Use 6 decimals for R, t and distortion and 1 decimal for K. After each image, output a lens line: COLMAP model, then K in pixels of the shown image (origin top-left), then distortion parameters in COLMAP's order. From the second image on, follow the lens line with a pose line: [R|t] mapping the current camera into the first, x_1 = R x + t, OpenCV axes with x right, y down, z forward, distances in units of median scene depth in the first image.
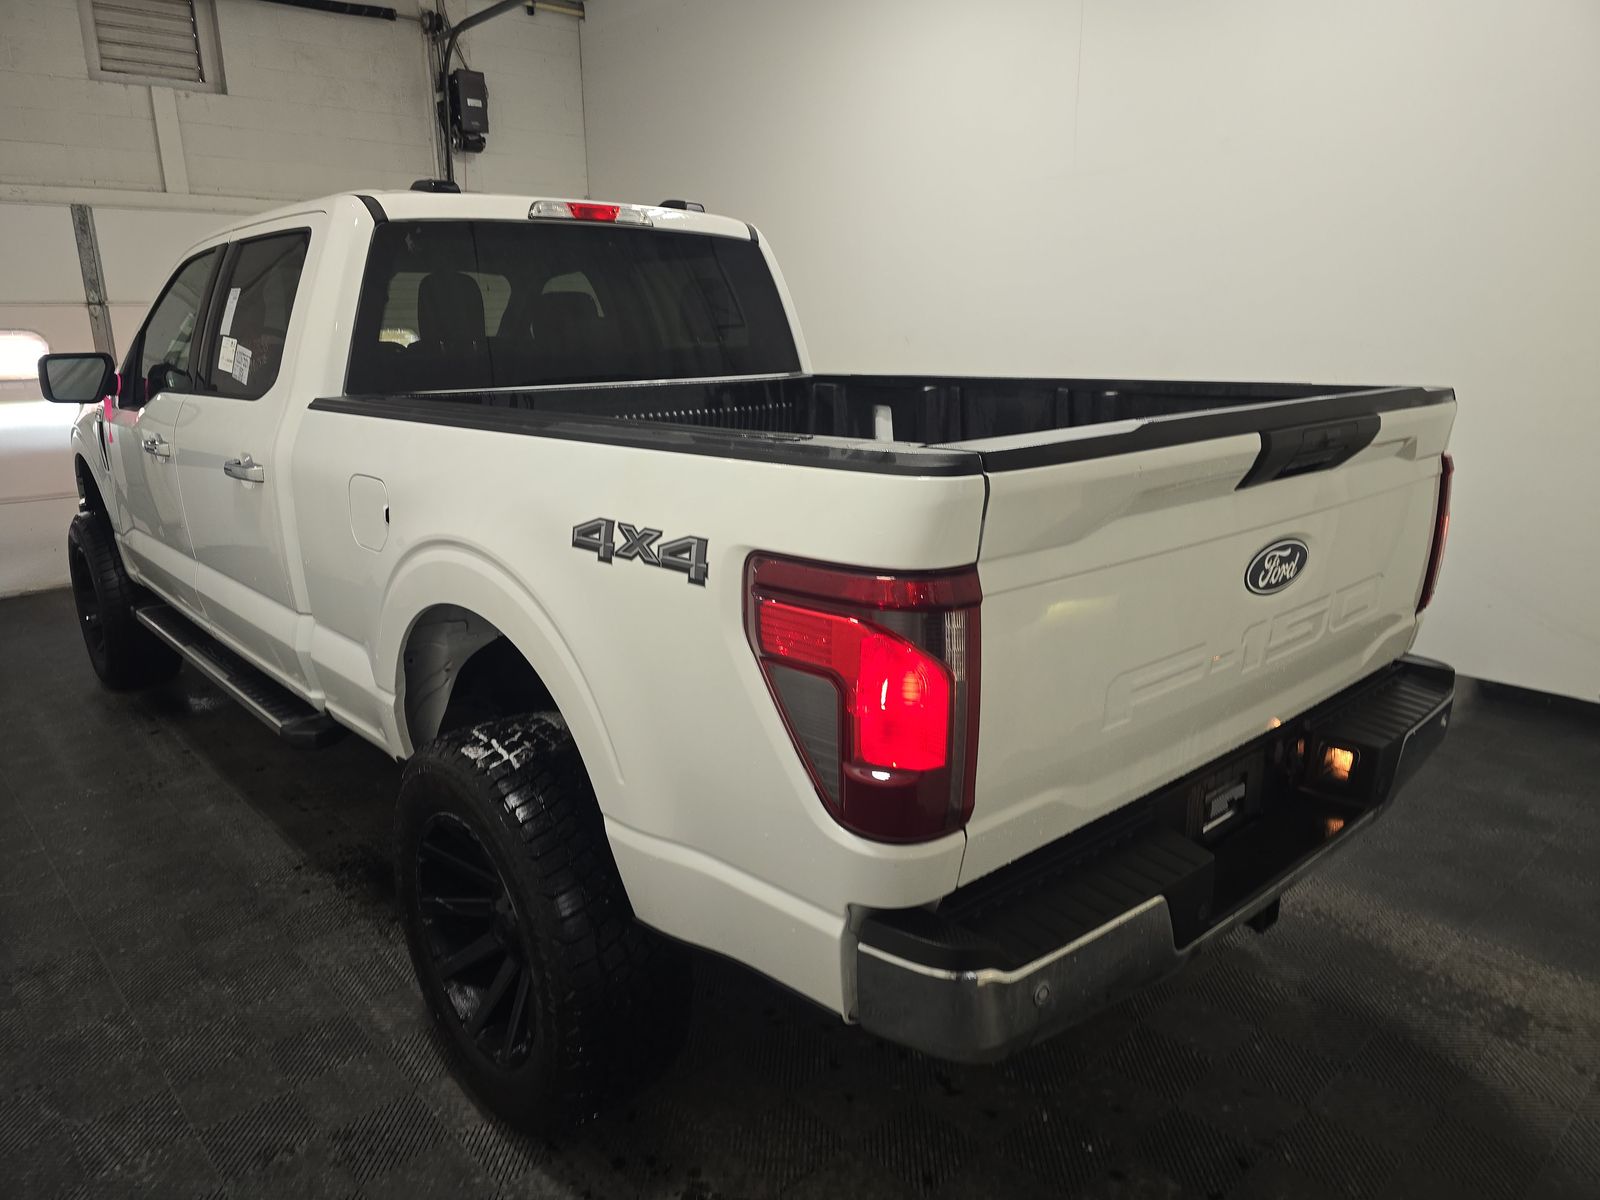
lens RADIAL K [[1082.9, 0, 800.0], [0, 1082.9, 600.0], [0, 0, 1]] dist [0.065897, -0.058893]
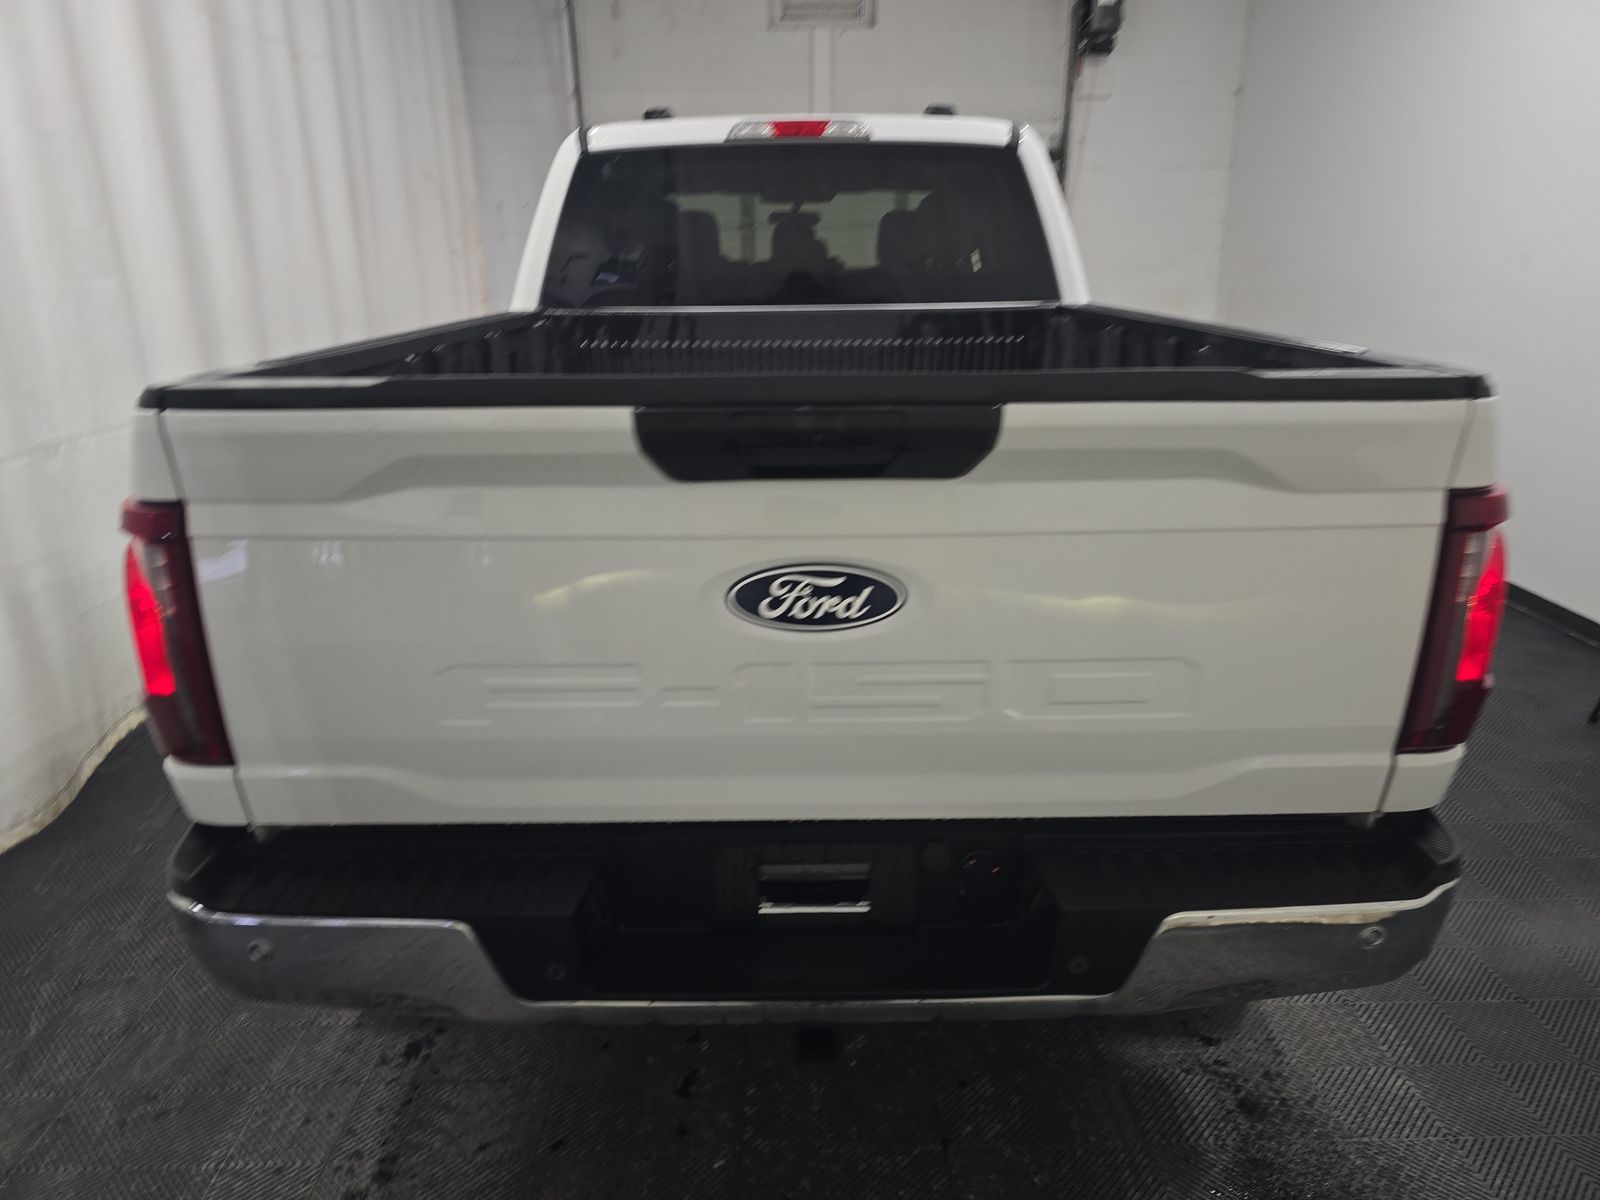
lens RADIAL K [[1082.9, 0, 800.0], [0, 1082.9, 600.0], [0, 0, 1]] dist [0.065897, -0.058893]
pose [[0.744268, 0.209871, -0.634050, 0.516360], [-0.161773, 0.977724, 0.133734, -0.072396], [0.647993, 0.003038, 0.761640, 0.252575]]
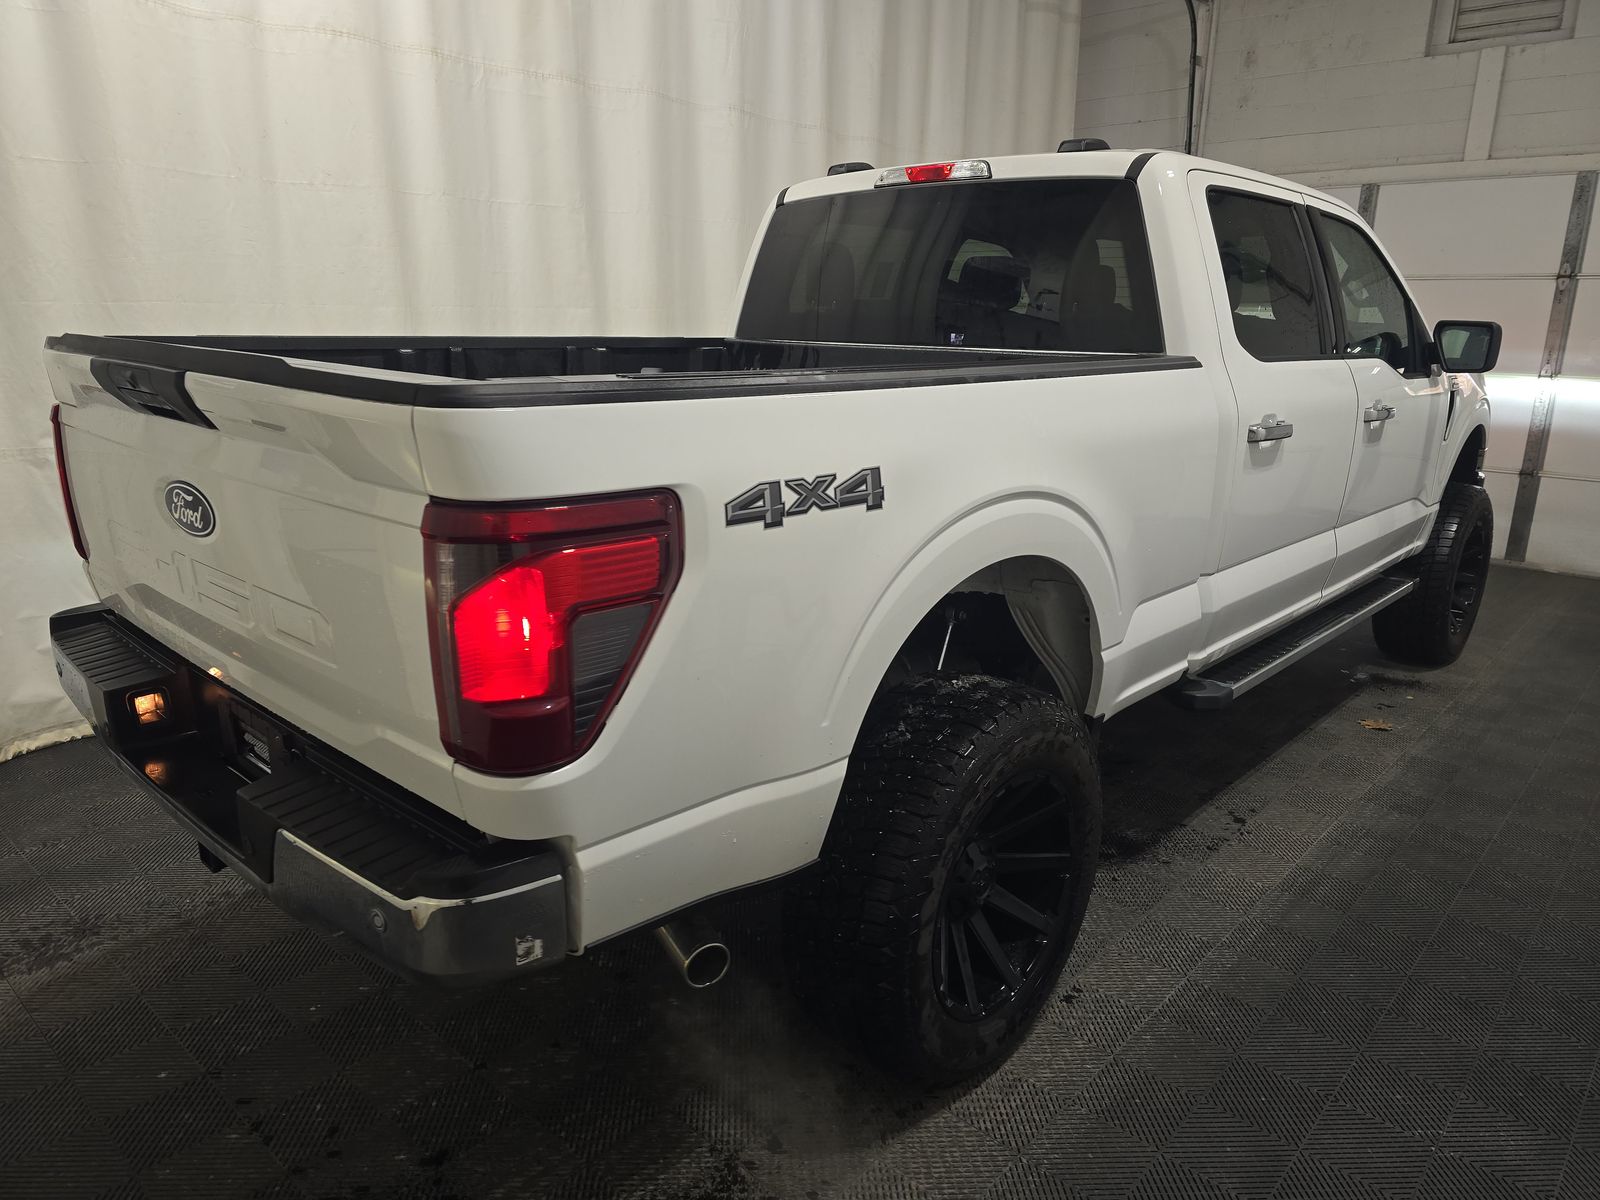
lens RADIAL K [[1118.8, 0, 798.3], [0, 1118.8, 565.4], [0, 0, 1]] dist [0.064584, -0.052435]
pose [[0.087725, 0.235765, -0.967843, 0.866557], [-0.258390, 0.943719, 0.206468, -0.196290], [0.962049, 0.231969, 0.143707, 0.808499]]
